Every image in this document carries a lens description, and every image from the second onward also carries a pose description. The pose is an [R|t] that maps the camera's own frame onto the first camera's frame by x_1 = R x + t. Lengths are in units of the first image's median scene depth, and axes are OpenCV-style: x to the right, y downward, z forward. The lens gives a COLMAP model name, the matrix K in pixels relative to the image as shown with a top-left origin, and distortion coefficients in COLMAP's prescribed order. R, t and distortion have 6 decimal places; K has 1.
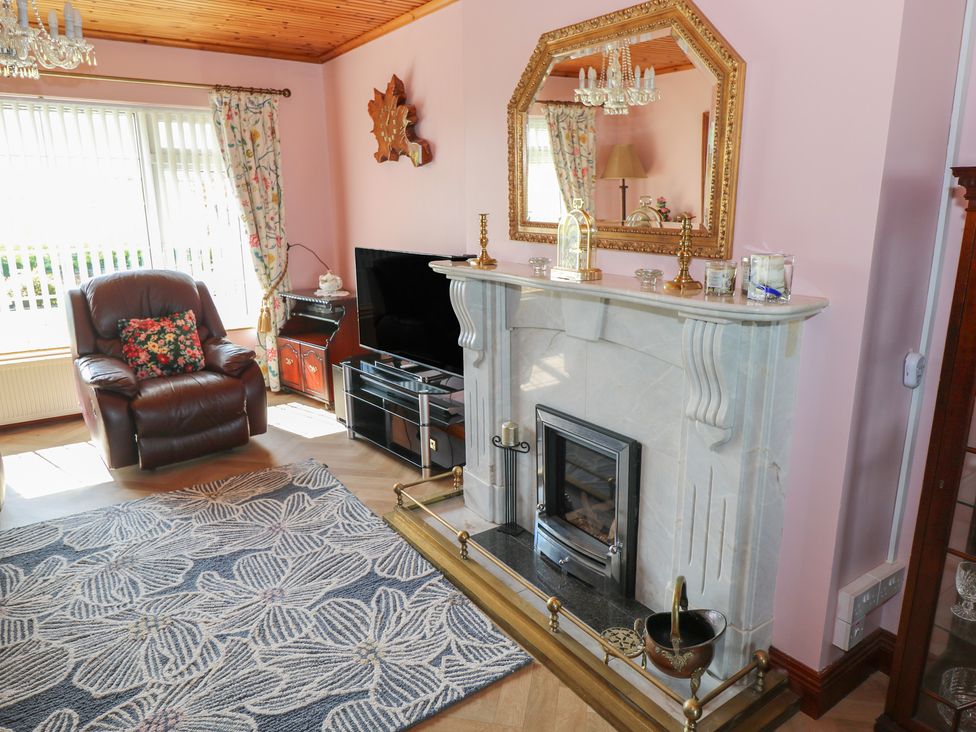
lens RADIAL K [[658.5, 0, 488.9], [0, 658.5, 353.2], [0, 0, 1]] dist [0.007436, -0.004411]
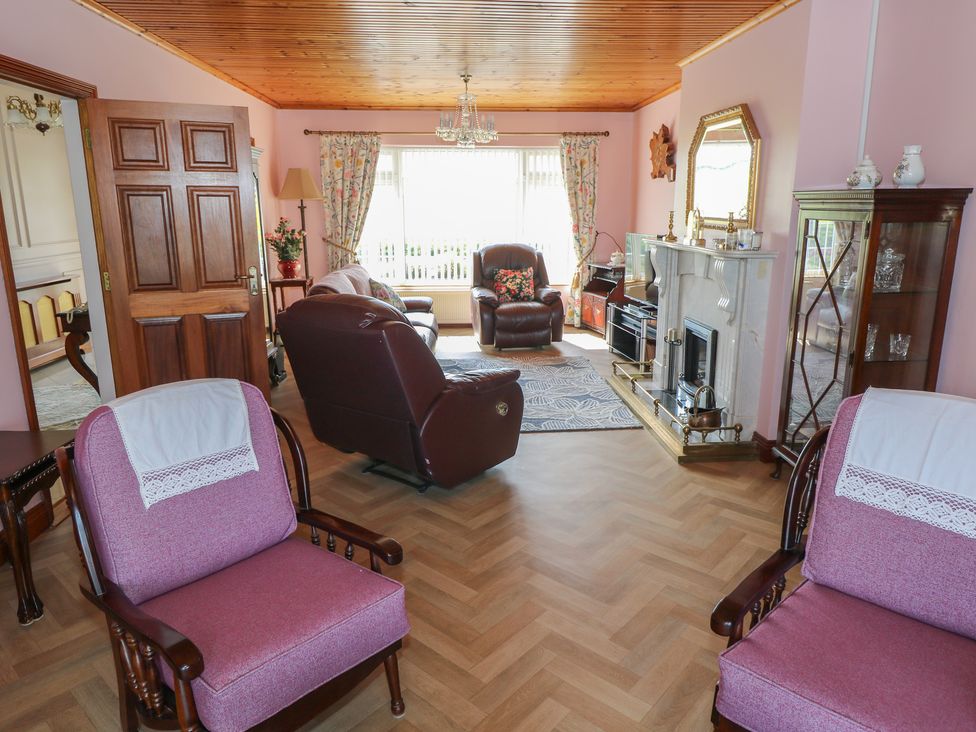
lens RADIAL K [[684.5, 0, 488.0], [0, 684.5, 366.0], [0, 0, 1]] dist [0.000652, -0.005142]
pose [[0.857304, 0.123242, -0.499841, 0.470737], [-0.120254, 0.992003, 0.038336, 0.170449], [0.500568, 0.027242, 0.865268, -0.745772]]
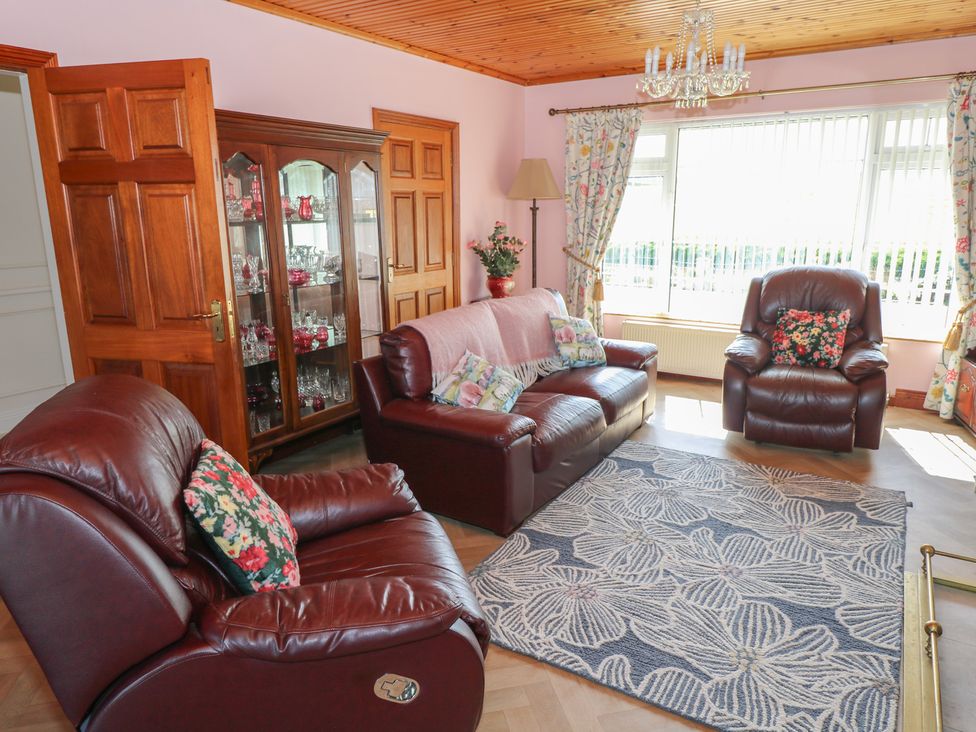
lens RADIAL K [[658.5, 0, 488.9], [0, 658.5, 353.2], [0, 0, 1]] dist [0.007436, -0.004411]
pose [[0.387318, 0.205724, -0.898700, 0.318554], [-0.203086, 0.969880, 0.134493, -0.031410], [0.899300, 0.130421, 0.417432, 0.120630]]
